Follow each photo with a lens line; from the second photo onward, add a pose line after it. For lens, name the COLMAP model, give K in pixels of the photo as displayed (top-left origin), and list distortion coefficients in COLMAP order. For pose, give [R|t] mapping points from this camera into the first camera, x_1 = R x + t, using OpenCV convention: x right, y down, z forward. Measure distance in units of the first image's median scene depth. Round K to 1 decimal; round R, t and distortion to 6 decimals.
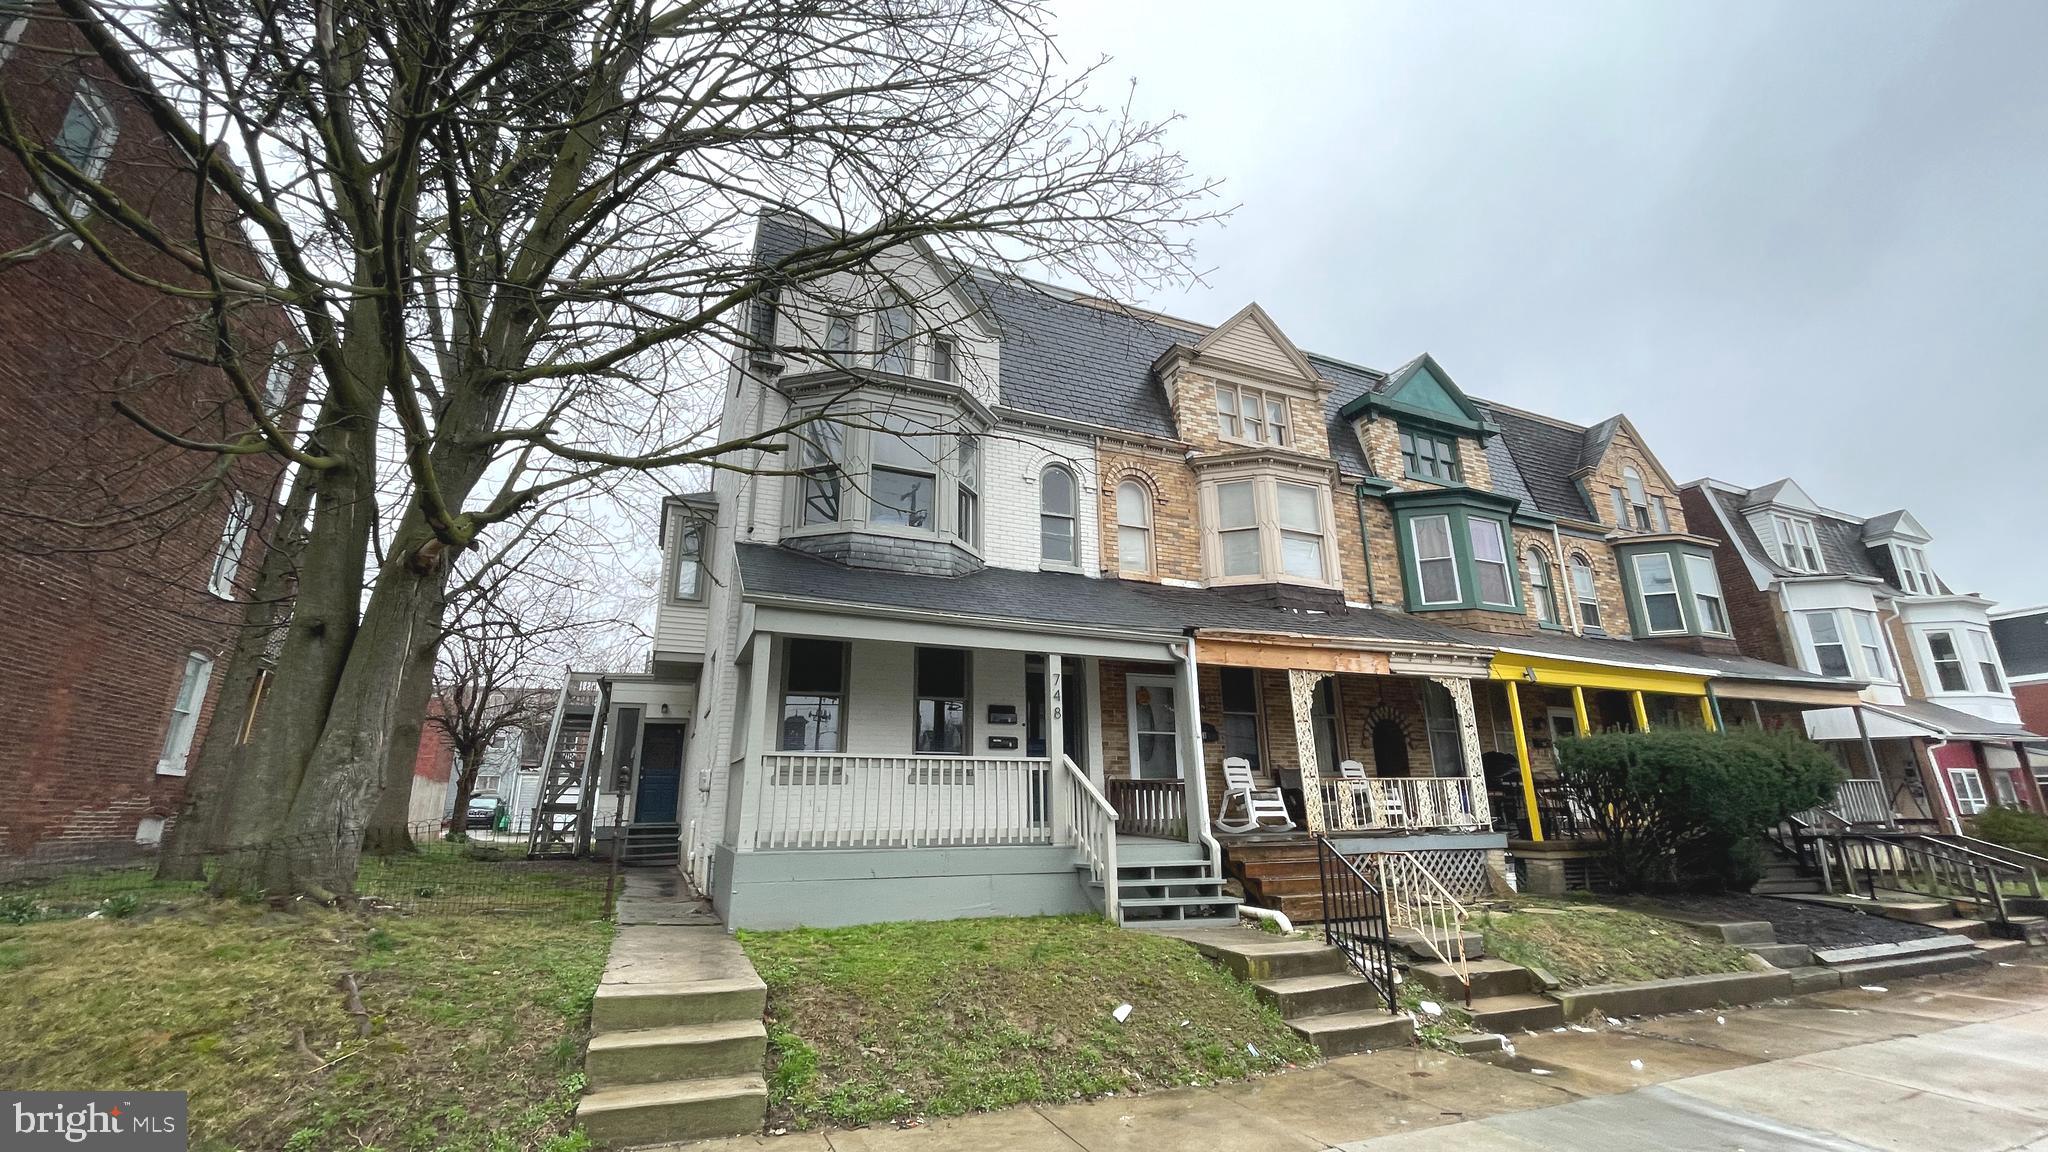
lens RADIAL K [[821.4, 0, 1012.5], [0, 821.4, 573.6], [0, 0, 1]] dist [-0.001850, 0.001391]
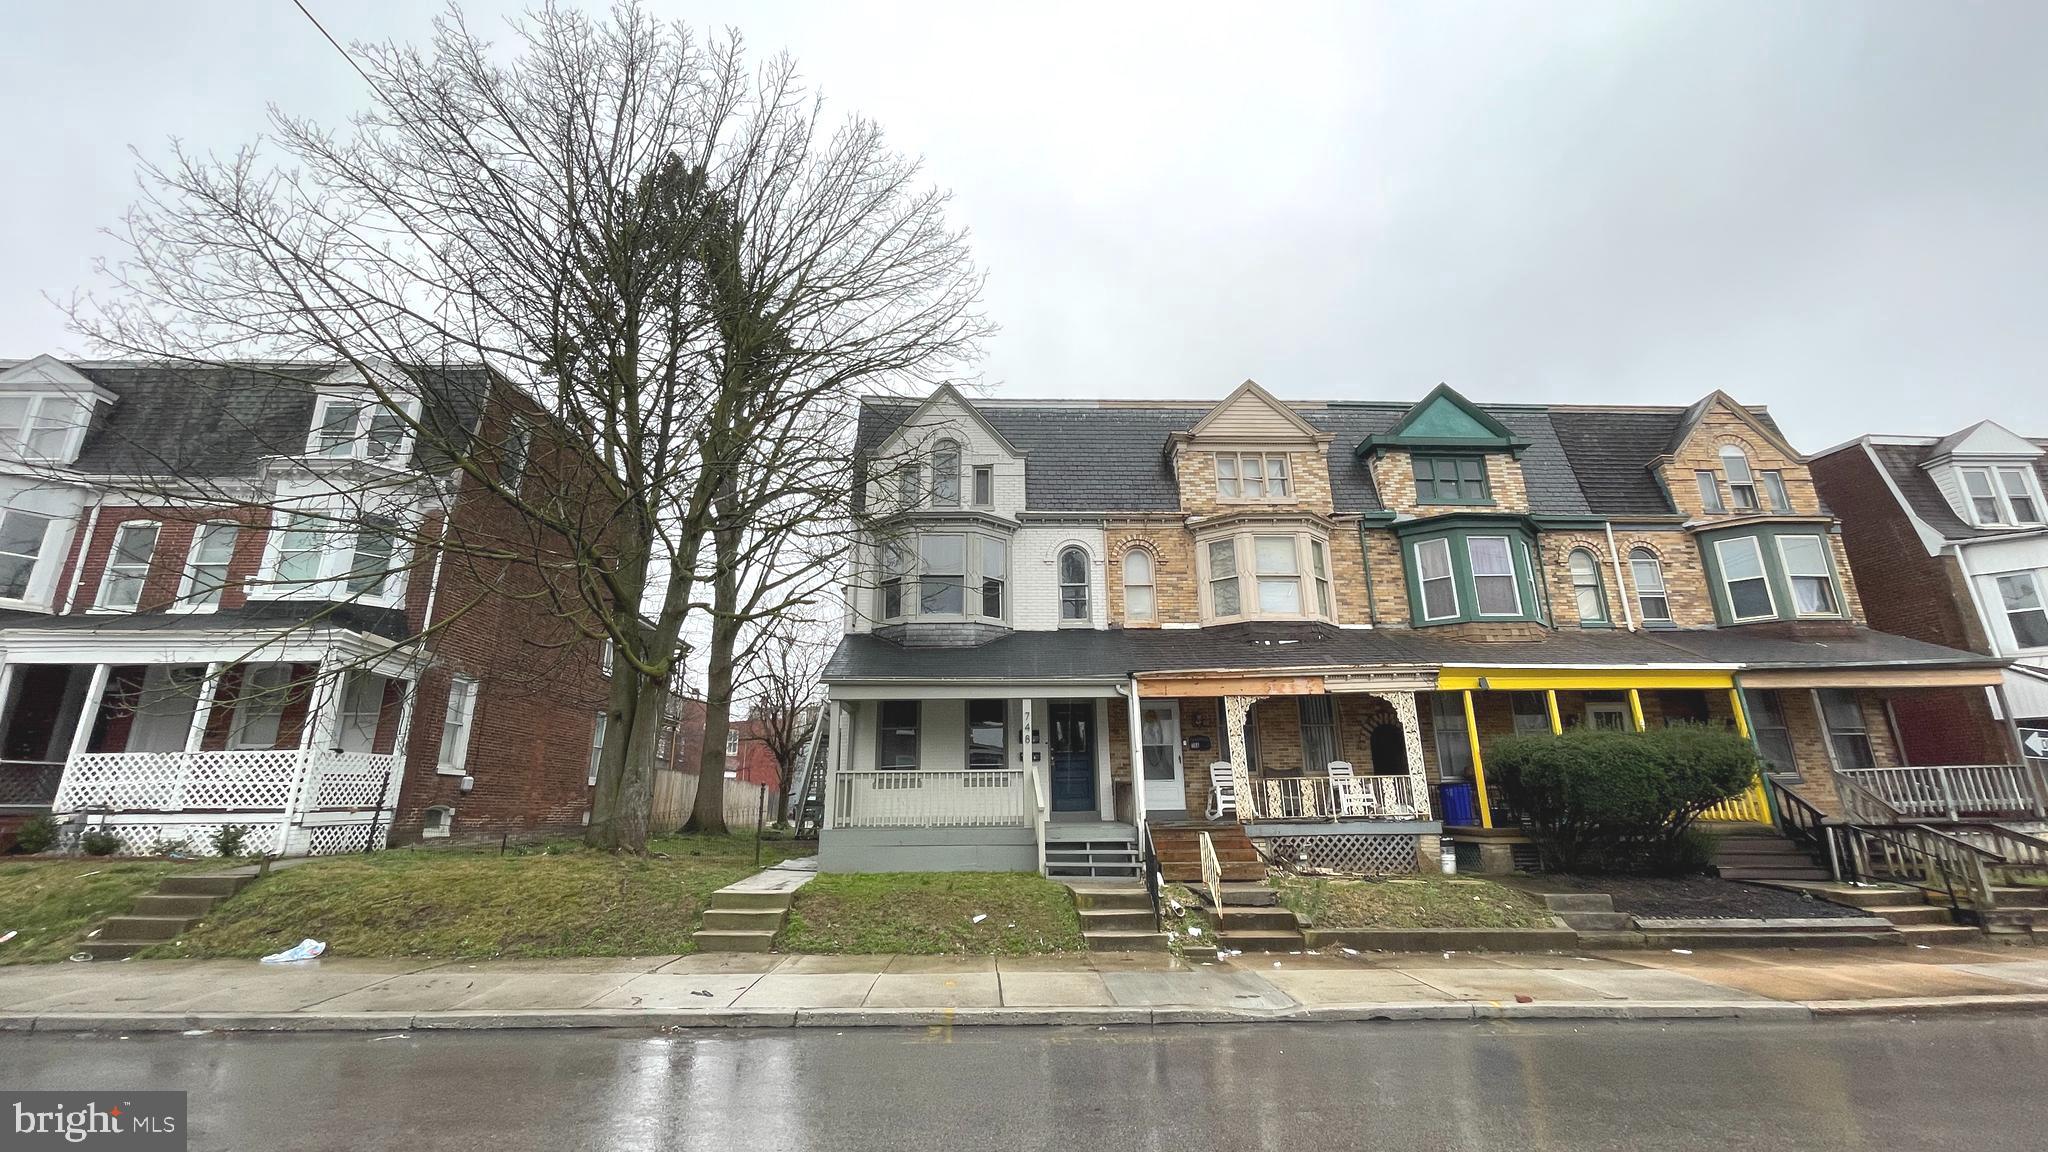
lens RADIAL K [[821.4, 0, 1013.5], [0, 821.4, 571.4], [0, 0, 1]] dist [-0.001850, 0.001391]
pose [[0.933809, -0.102265, -0.342846, 0.443893], [0.104149, 0.994477, -0.012966, -0.090233], [0.342278, -0.023600, 0.939302, -0.311268]]
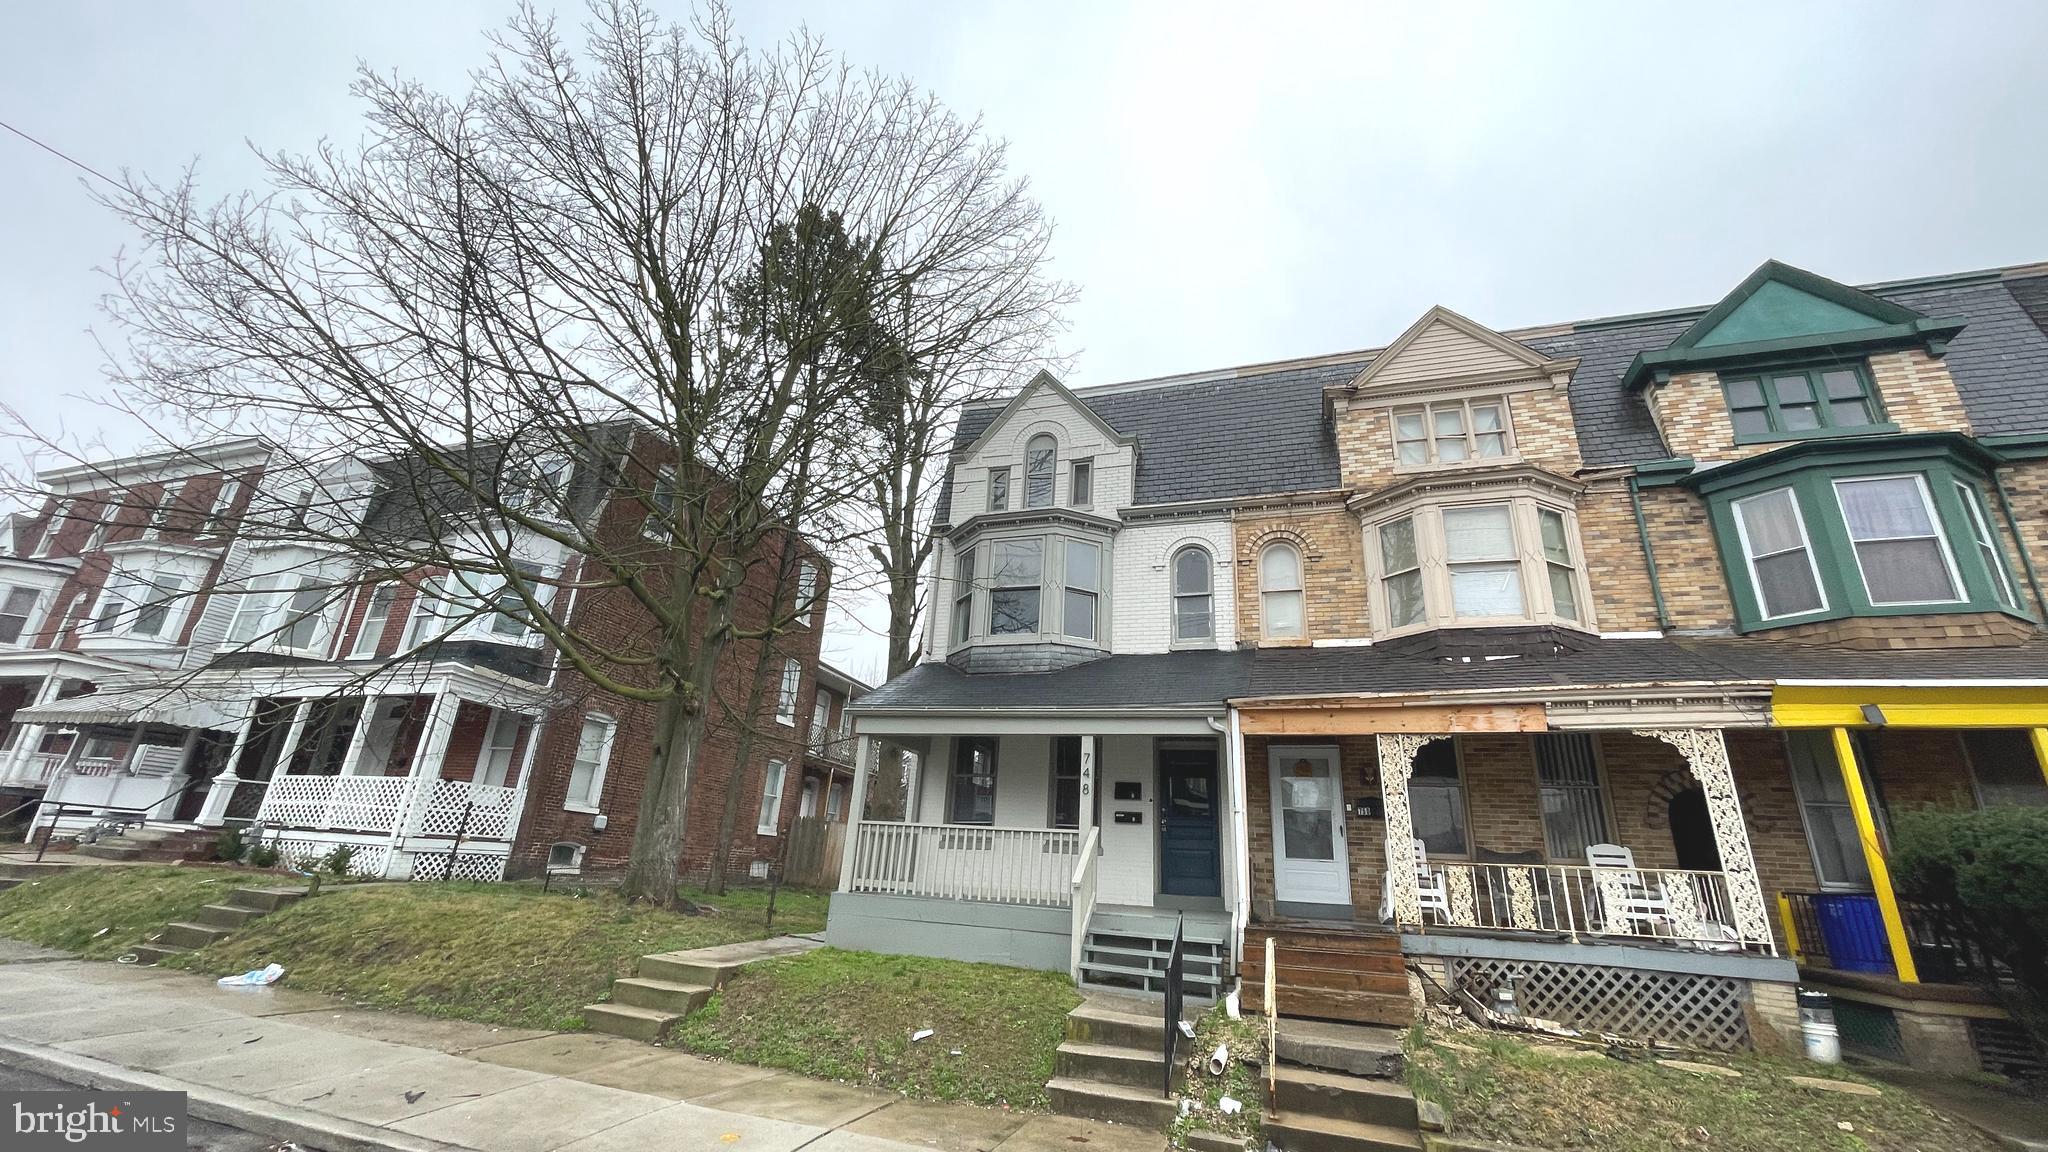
lens RADIAL K [[821.4, 0, 1019.3], [0, 821.4, 571.5], [0, 0, 1]] dist [-0.001850, 0.001391]
pose [[0.748149, -0.185062, -0.637201, 0.583014], [0.124566, 0.982417, -0.139068, 0.017818], [0.651733, 0.024670, 0.758047, 0.066572]]
